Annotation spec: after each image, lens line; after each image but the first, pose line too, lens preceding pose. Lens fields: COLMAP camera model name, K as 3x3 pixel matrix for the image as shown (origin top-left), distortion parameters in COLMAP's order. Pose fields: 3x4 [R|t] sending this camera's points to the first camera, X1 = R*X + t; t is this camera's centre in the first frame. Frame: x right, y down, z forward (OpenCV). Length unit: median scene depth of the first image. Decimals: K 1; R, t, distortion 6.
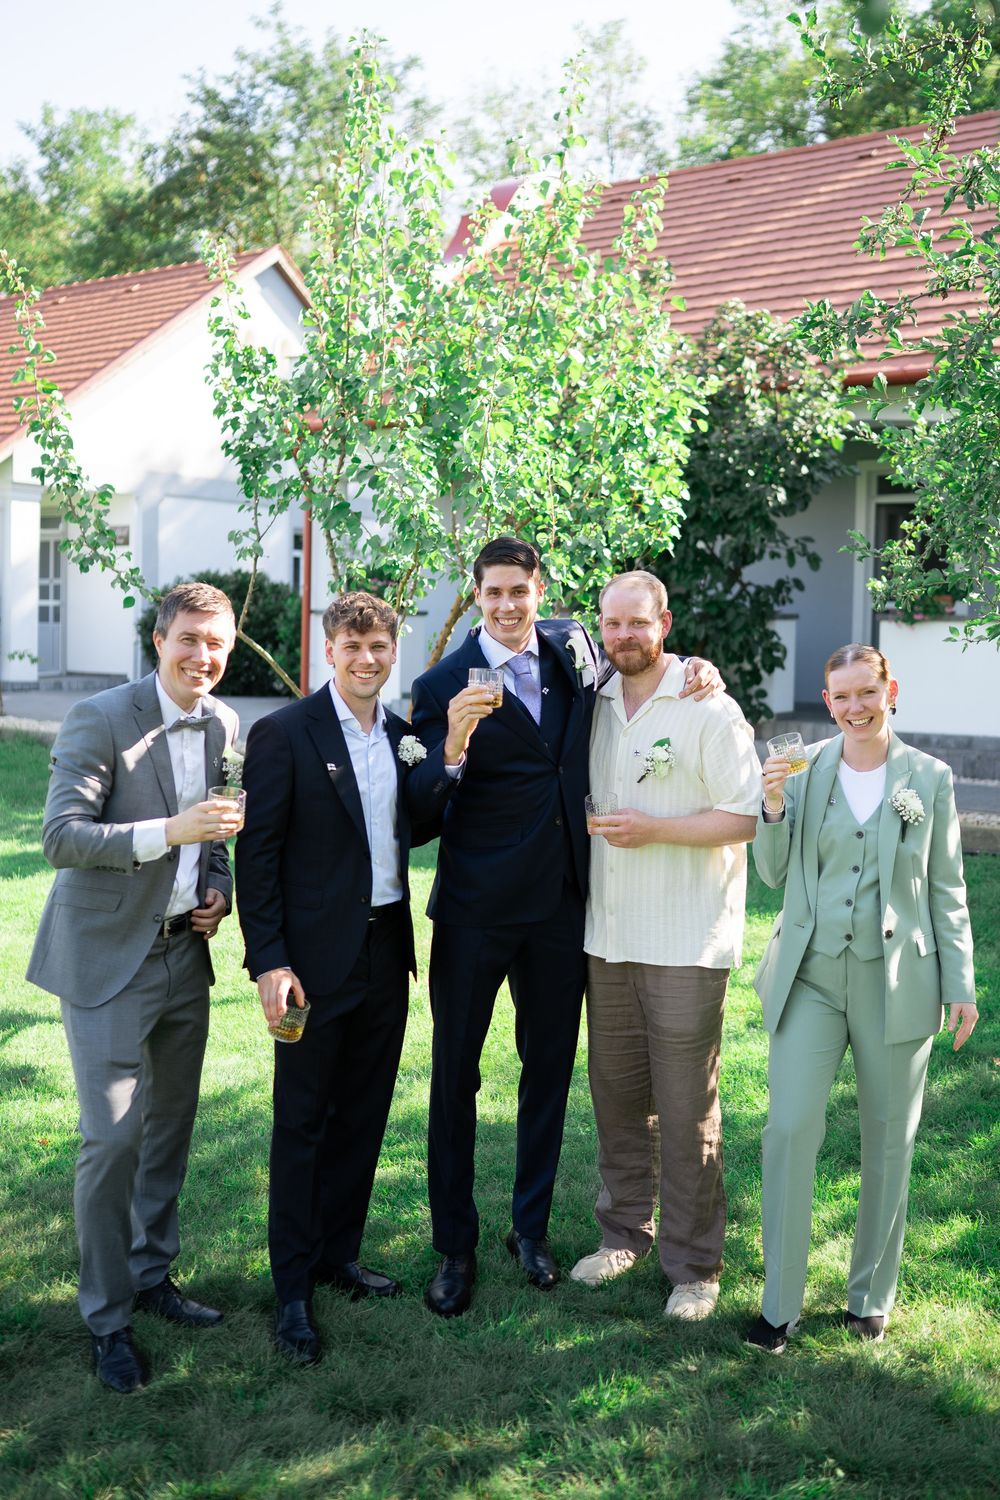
lens RADIAL K [[1565.6, 0, 535.3], [0, 1565.6, 705.4], [0, 0, 1]] dist [0.012608, 0.013778]
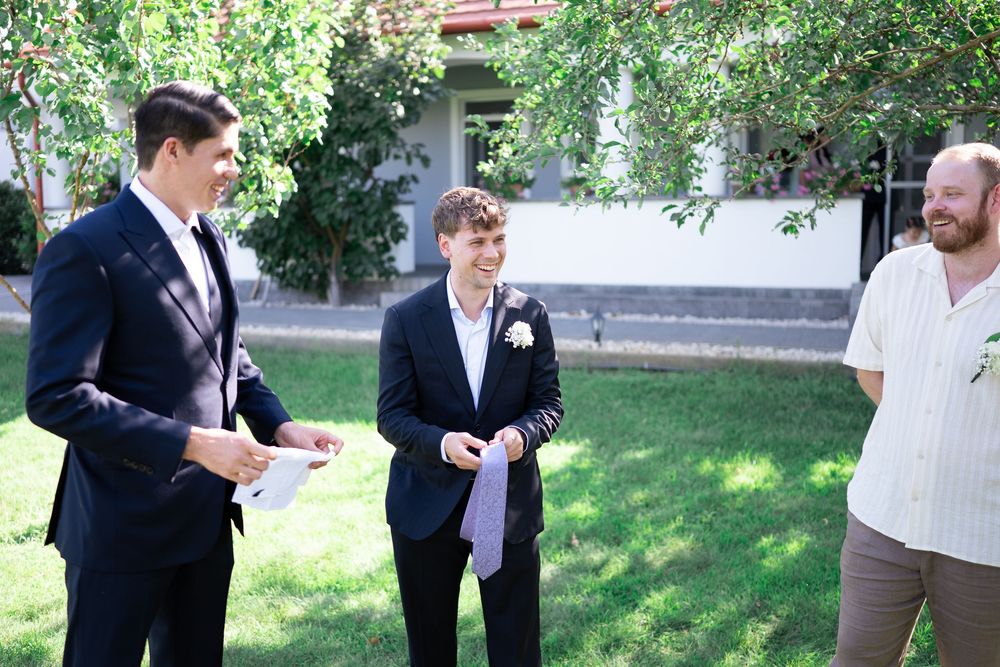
lens RADIAL K [[1043.7, 0, 500.0], [0, 1043.7, 333.5], [0, 0, 1]] dist [0.012608, 0.013778]
pose [[0.967749, -0.054268, 0.246003, 0.016148], [0.038901, 0.997001, 0.066906, 0.000579], [-0.248896, -0.055178, 0.966957, 0.194385]]
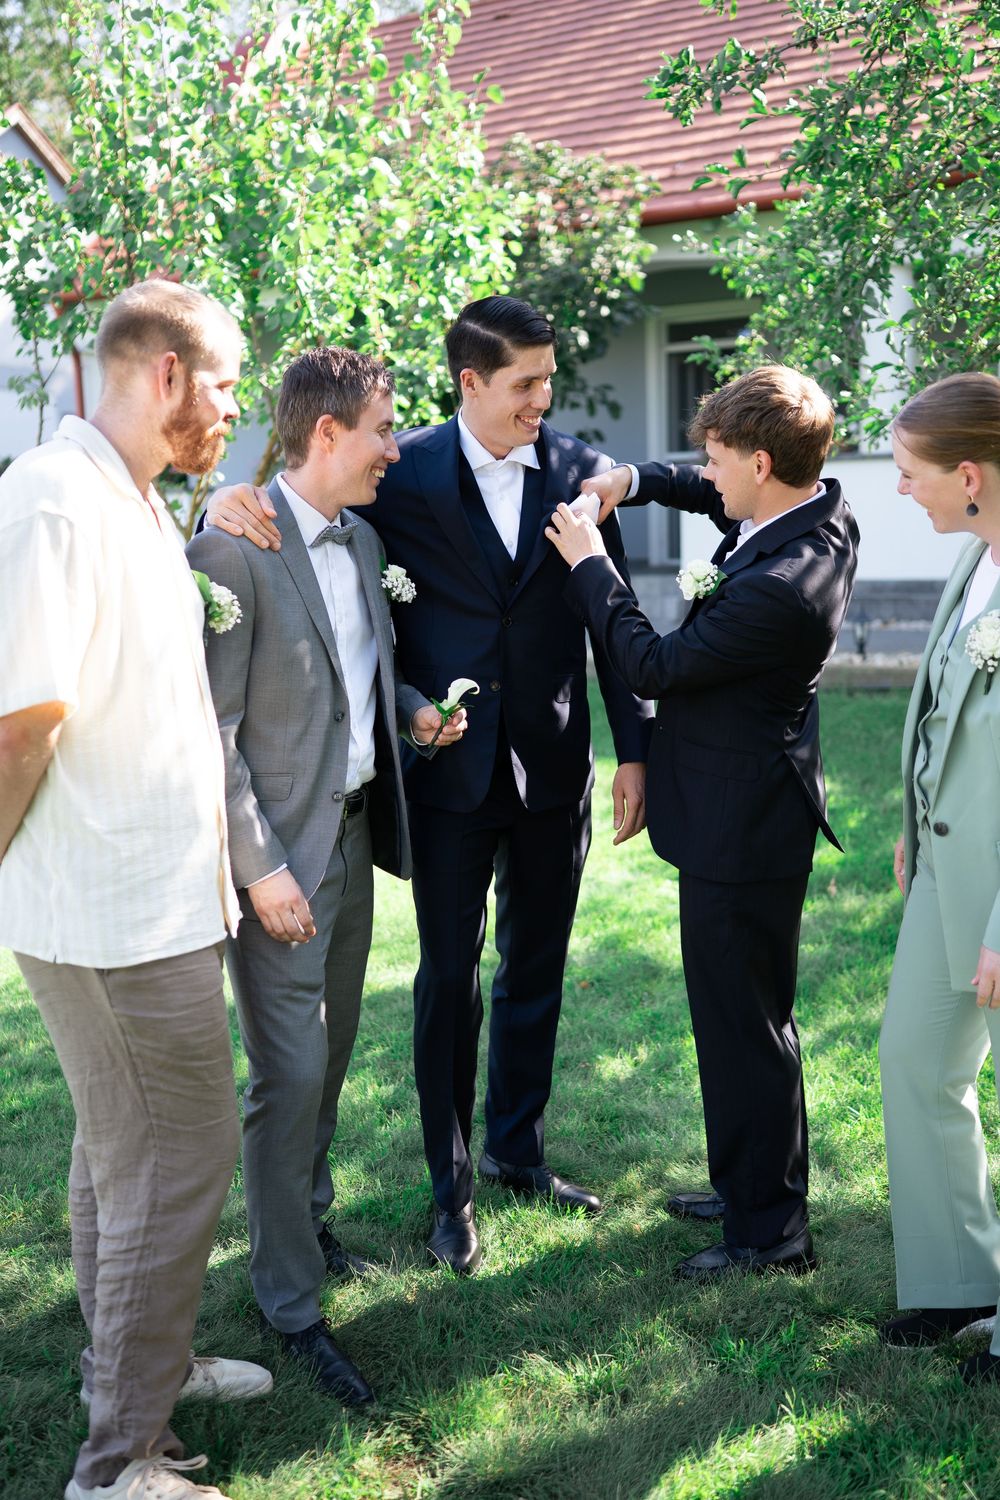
lens RADIAL K [[1536.6, 0, 500.0], [0, 1536.6, 750.0], [0, 0, 1]] dist [0.023719, 0.021809]
pose [[0.991759, -0.068670, 0.108163, -0.027742], [0.056686, 0.992289, 0.110219, 0.020939], [-0.114897, -0.103179, 0.988004, 0.074098]]
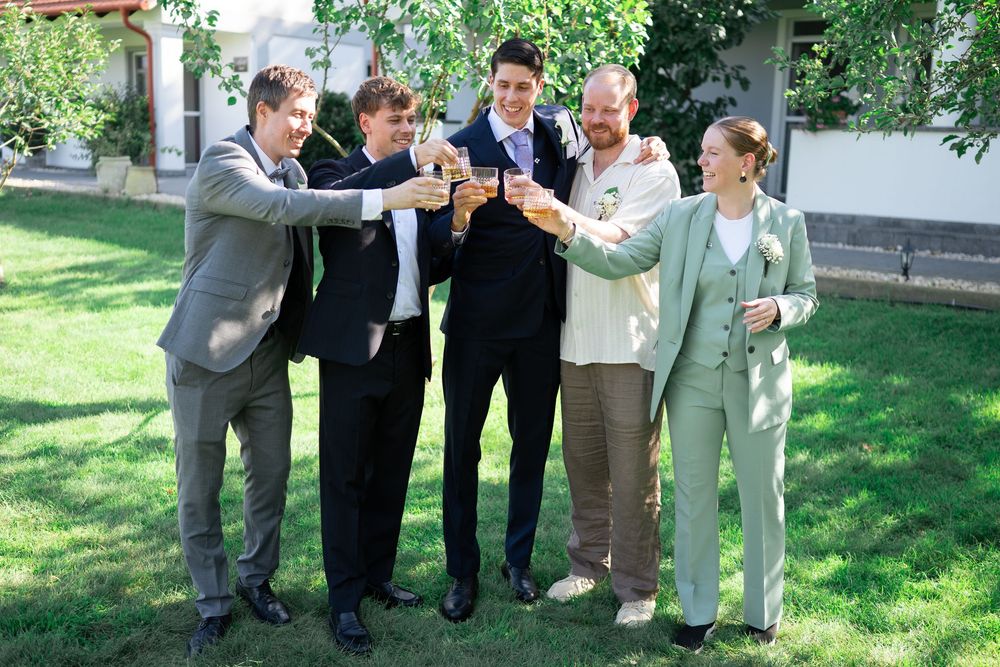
lens RADIAL K [[1104.2, 0, 518.9], [0, 1104.2, 332.7], [0, 0, 1]] dist [0.012232, 0.020051]
pose [[0.999725, 0.014469, -0.018438, 0.007257], [-0.012057, 0.992108, 0.124803, 0.010515], [0.020098, -0.124546, 0.992010, 0.042655]]
